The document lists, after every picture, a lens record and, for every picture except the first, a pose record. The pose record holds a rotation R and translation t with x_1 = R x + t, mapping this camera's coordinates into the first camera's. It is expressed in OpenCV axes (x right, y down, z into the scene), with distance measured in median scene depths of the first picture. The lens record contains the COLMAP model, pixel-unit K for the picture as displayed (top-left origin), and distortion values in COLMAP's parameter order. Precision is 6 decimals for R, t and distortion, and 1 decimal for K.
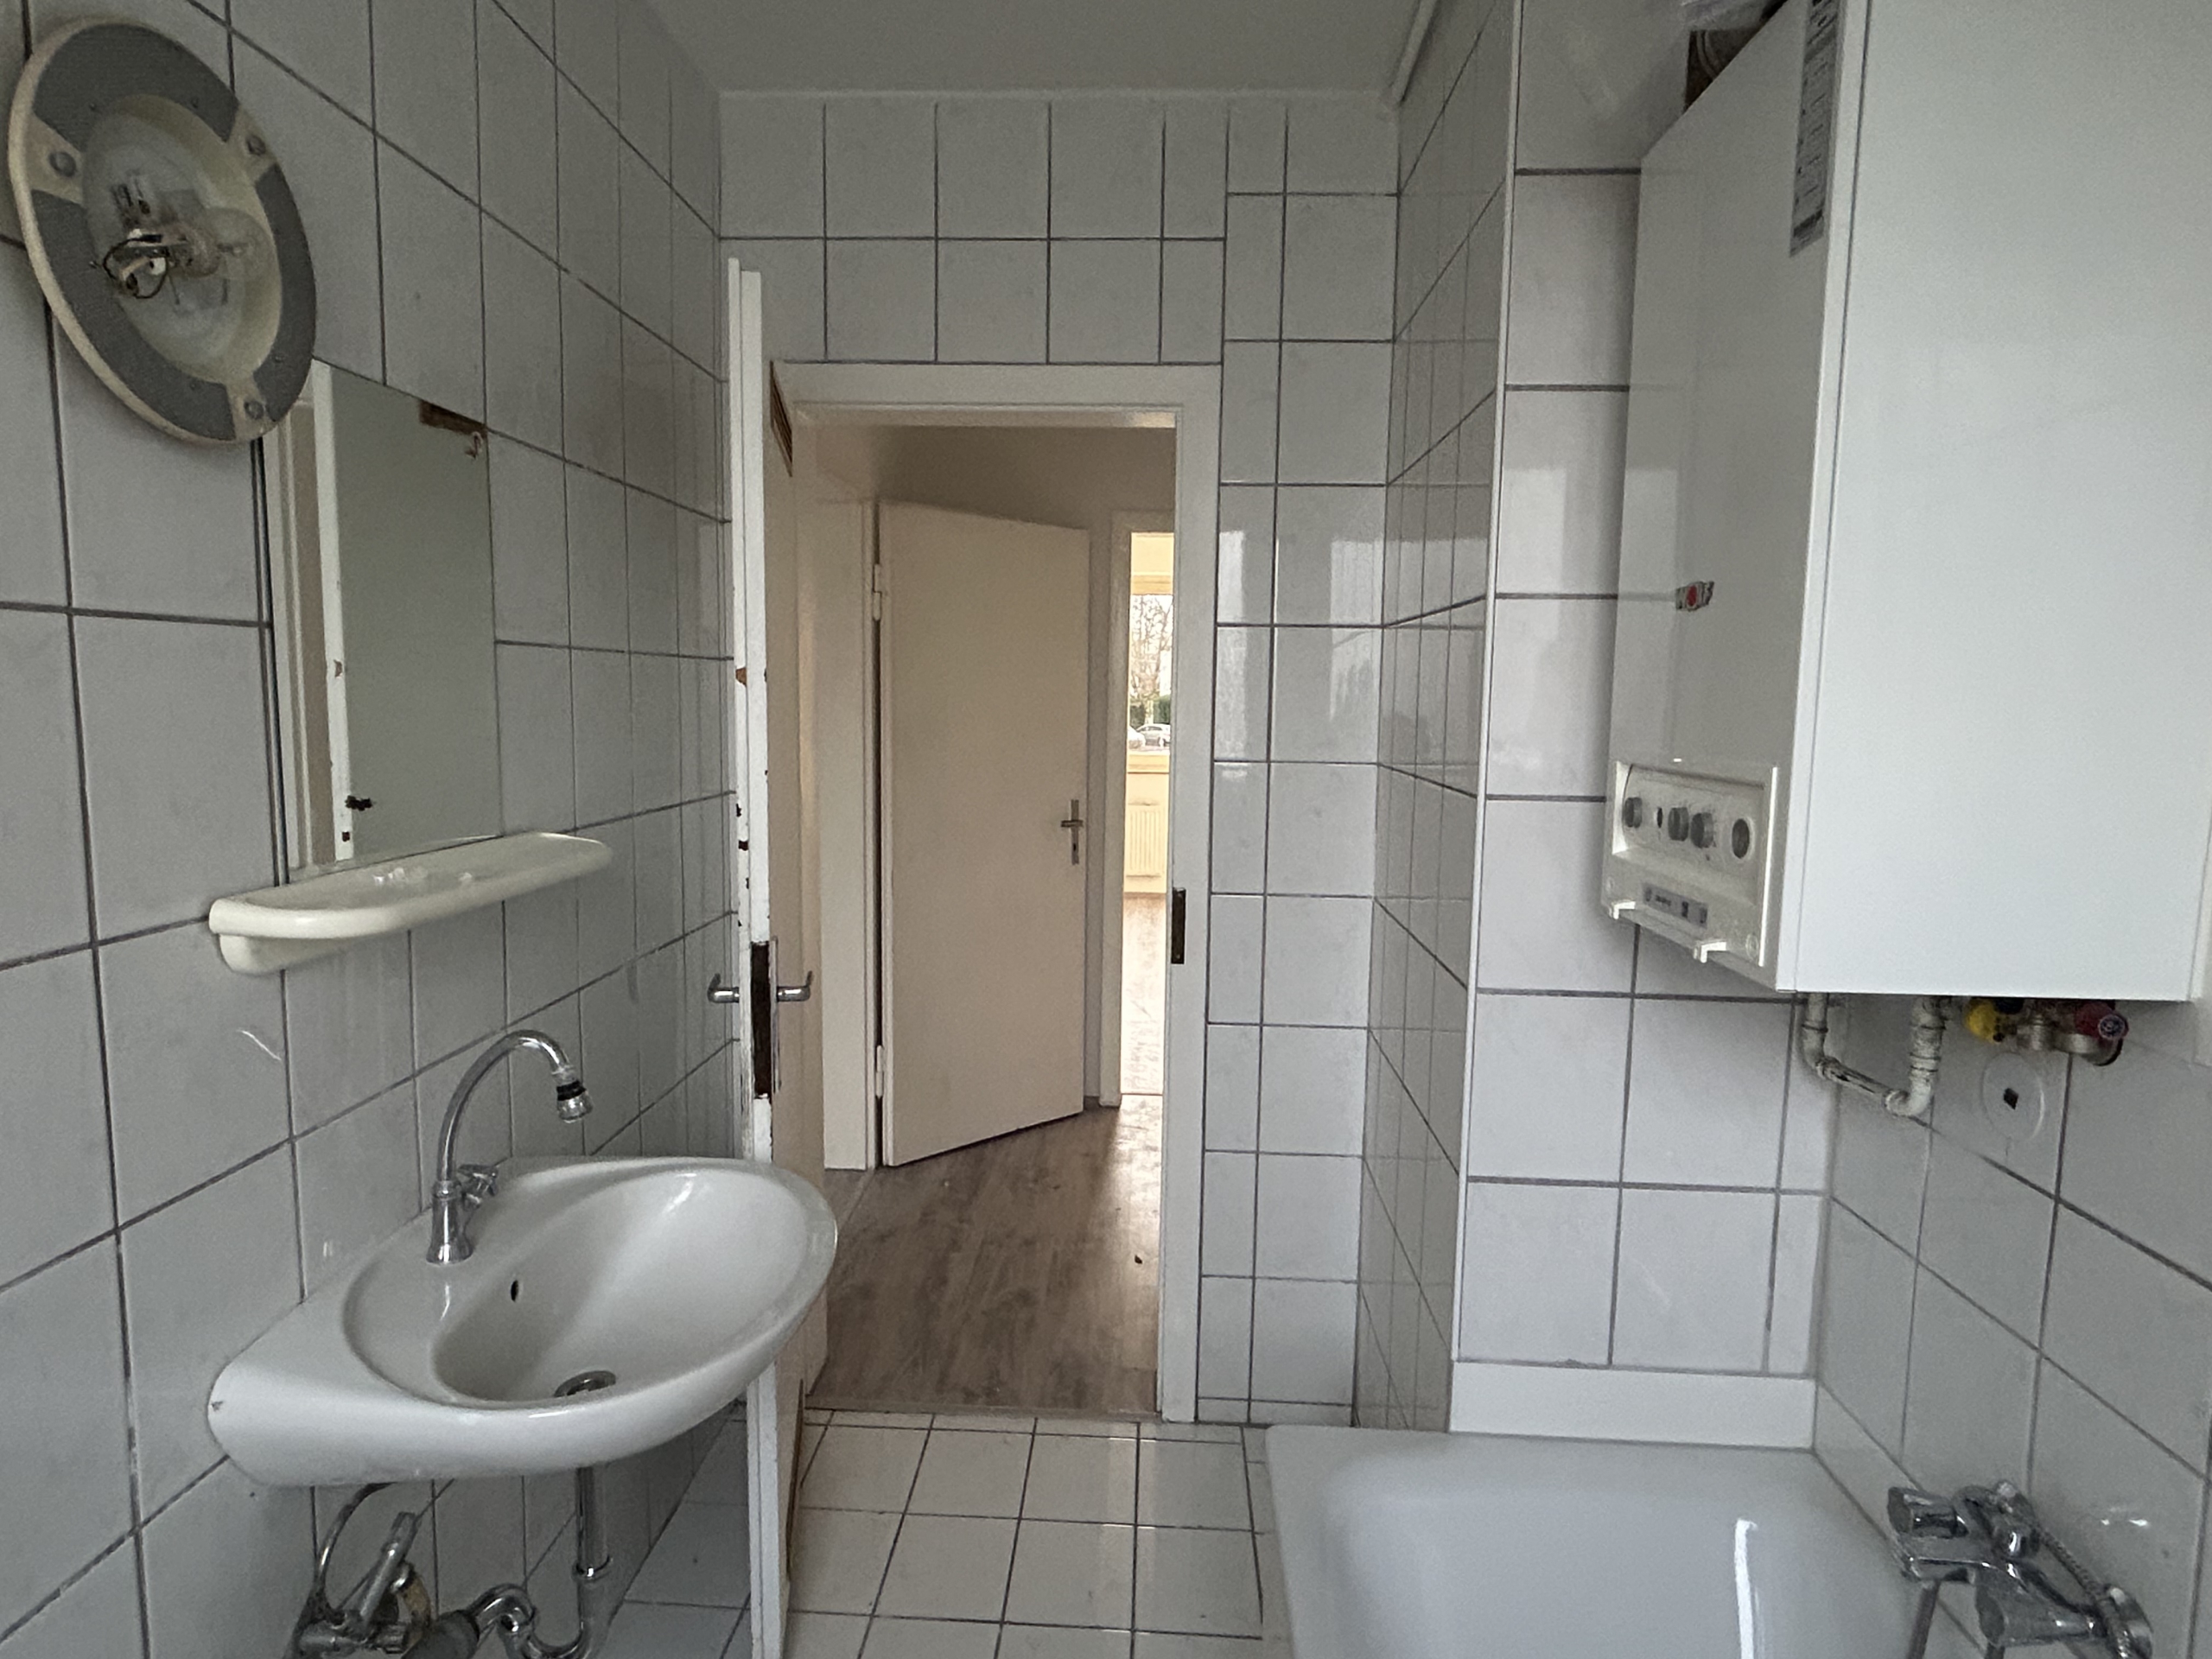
lens RADIAL K [[1254.6, 0, 1106.0], [0, 1254.6, 829.5], [0, 0, 1]] dist [-0.000711, -0.000127]
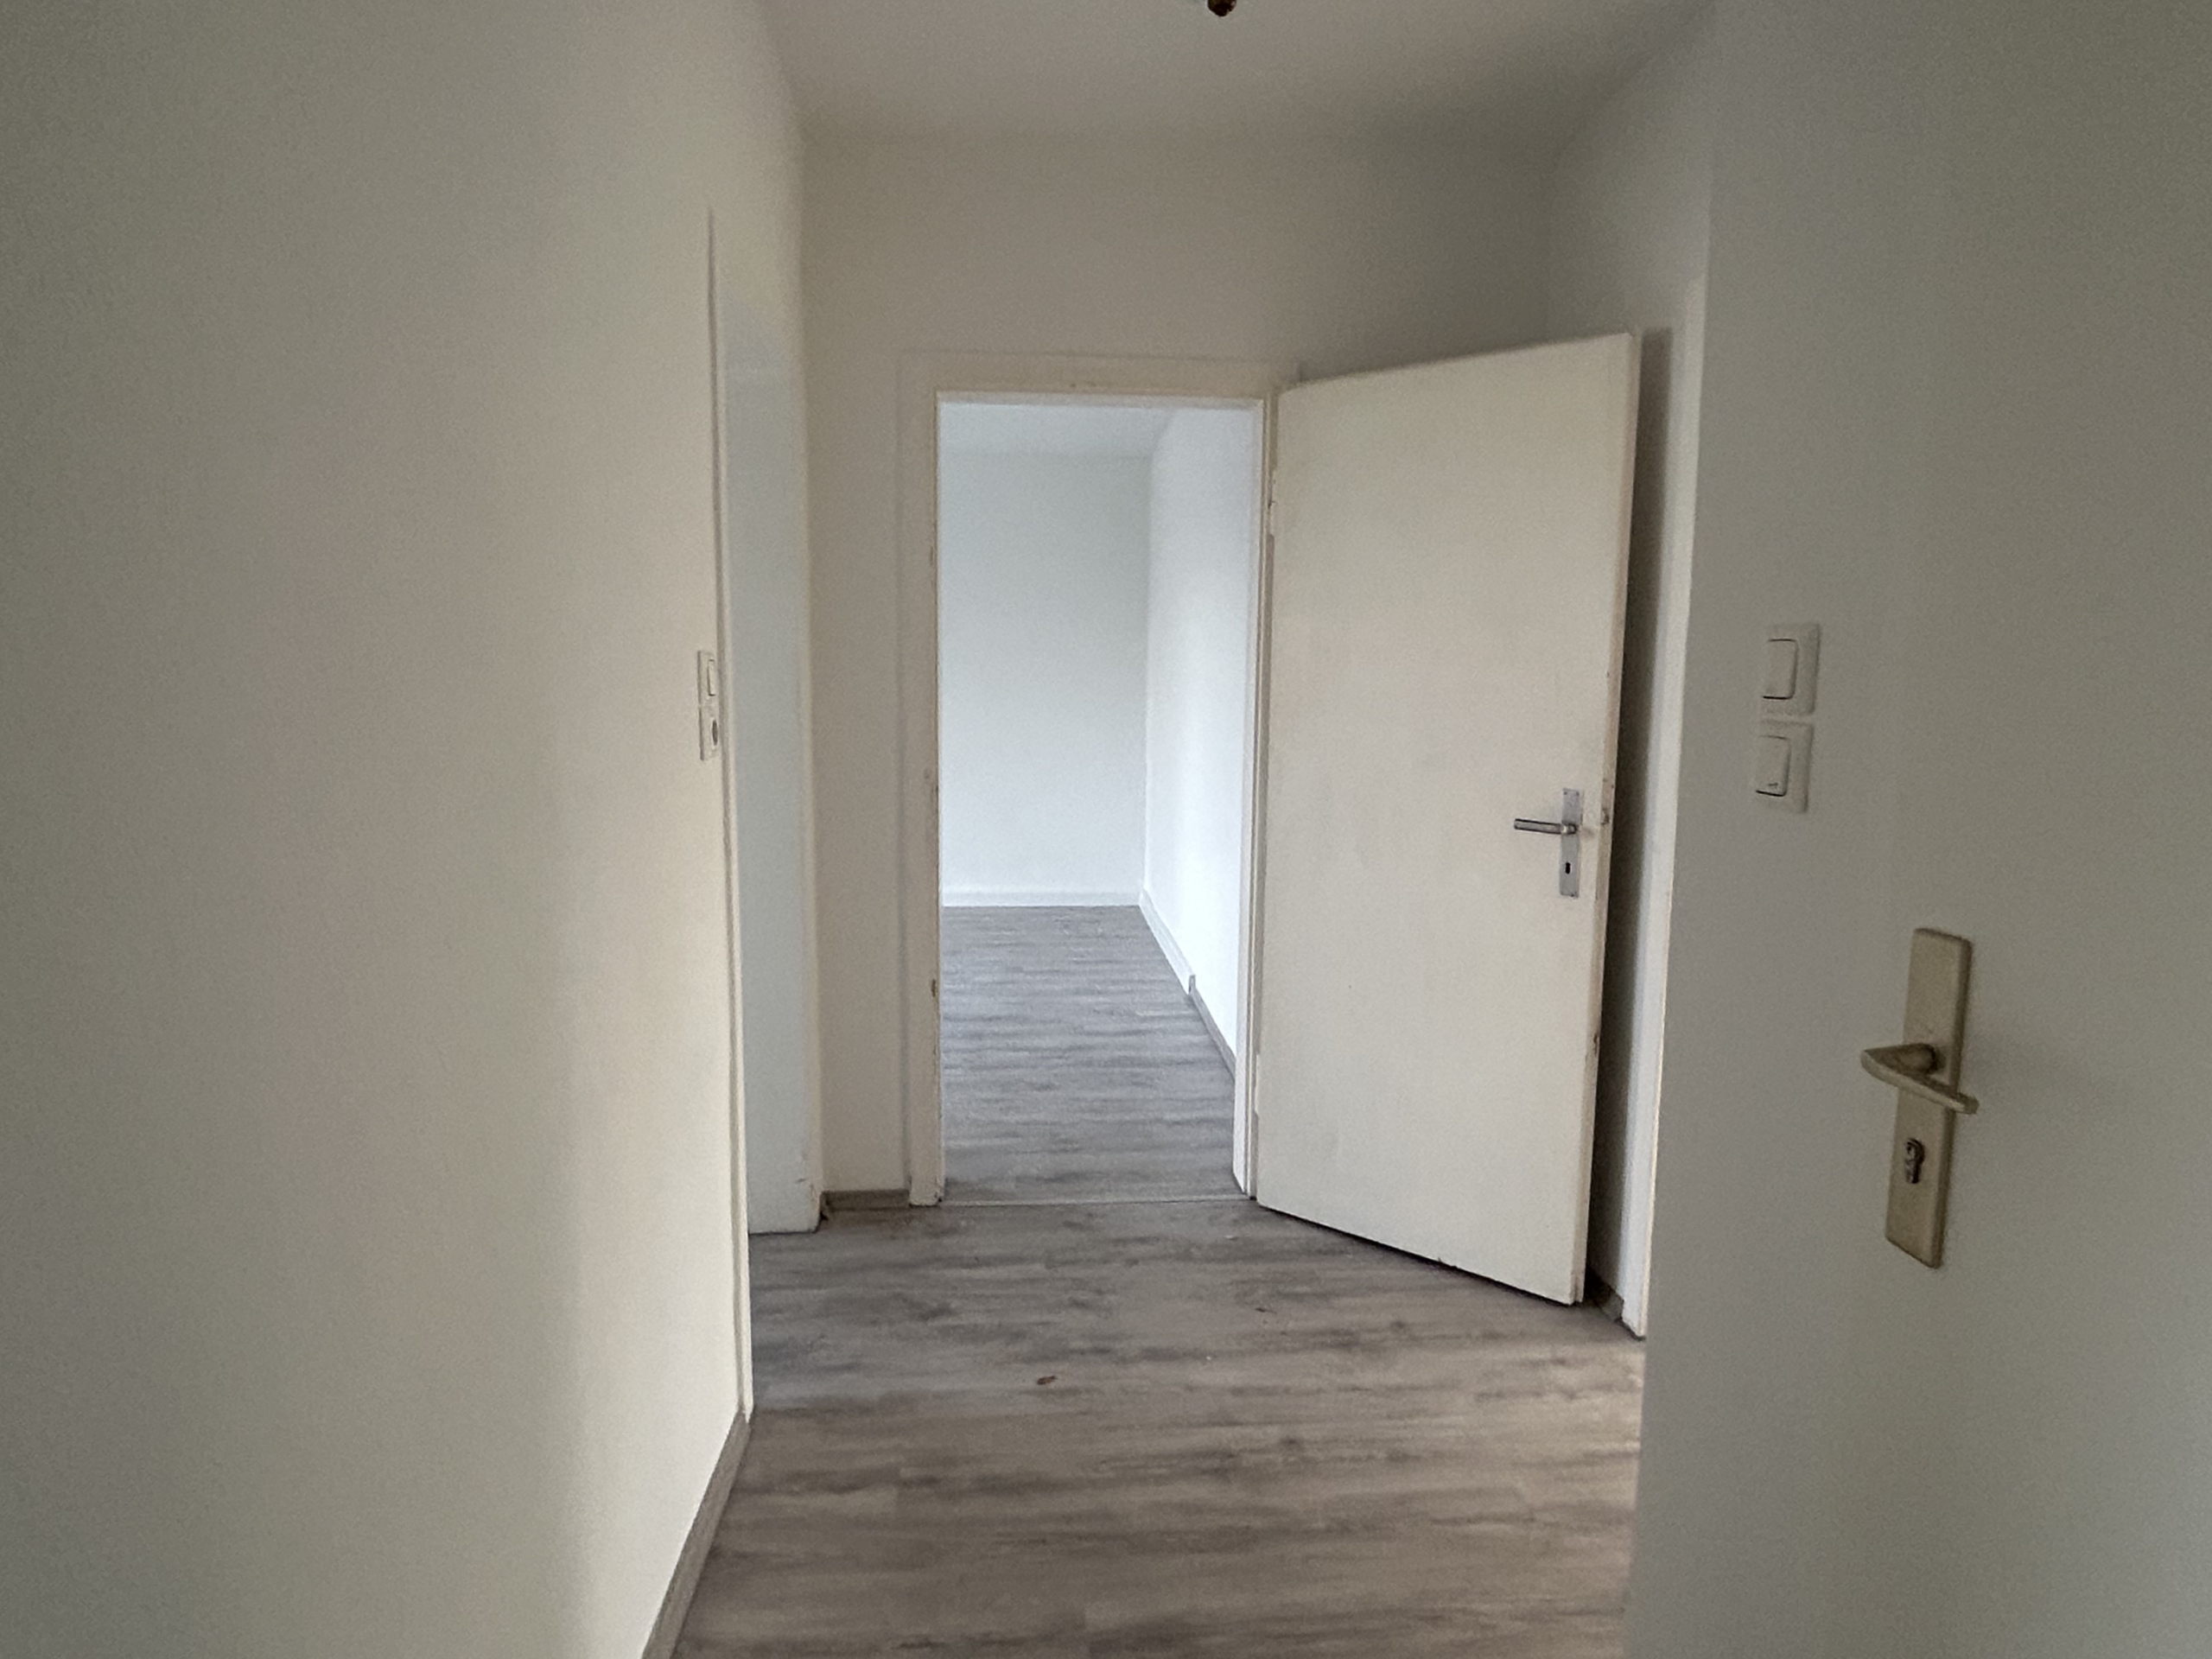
lens RADIAL K [[1254.6, 0, 1106.0], [0, 1254.6, 829.5], [0, 0, 1]] dist [-0.000711, -0.000127]
pose [[0.115546, 0.106313, -0.987596, 0.641262], [-0.115330, 0.988967, 0.092967, -0.041448], [0.986584, 0.103157, 0.126533, 0.815922]]
